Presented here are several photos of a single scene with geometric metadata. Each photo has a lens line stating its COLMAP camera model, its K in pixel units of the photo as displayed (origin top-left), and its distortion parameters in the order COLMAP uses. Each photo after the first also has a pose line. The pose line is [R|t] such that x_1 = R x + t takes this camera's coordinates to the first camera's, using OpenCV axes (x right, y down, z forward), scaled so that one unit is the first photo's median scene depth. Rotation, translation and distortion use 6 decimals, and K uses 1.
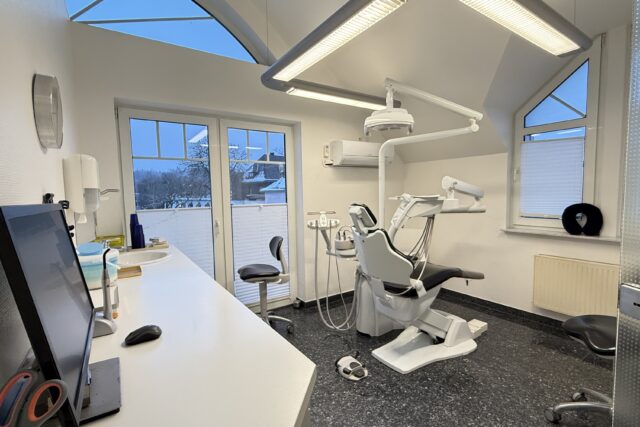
lens RADIAL K [[302.3, 0, 318.1], [0, 302.3, 215.5], [0, 0, 1]] dist [-0.000806, 0.000527]
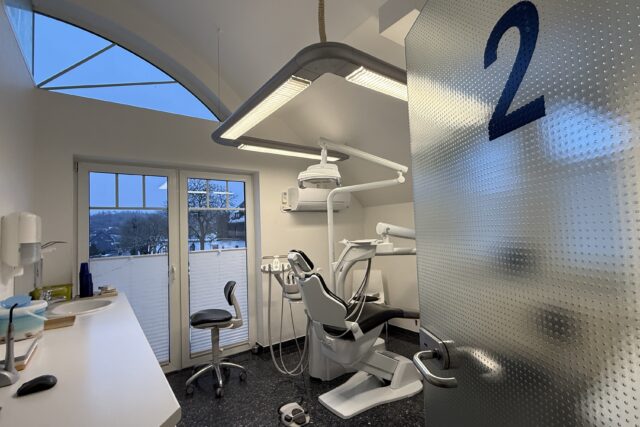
lens RADIAL K [[302.3, 0, 318.1], [0, 302.3, 215.5], [0, 0, 1]] dist [-0.000806, 0.000527]
pose [[0.999064, -0.013898, 0.040966, 0.140367], [0.019003, 0.991723, -0.126981, -0.018534], [-0.038862, 0.127640, 0.991059, -0.068559]]
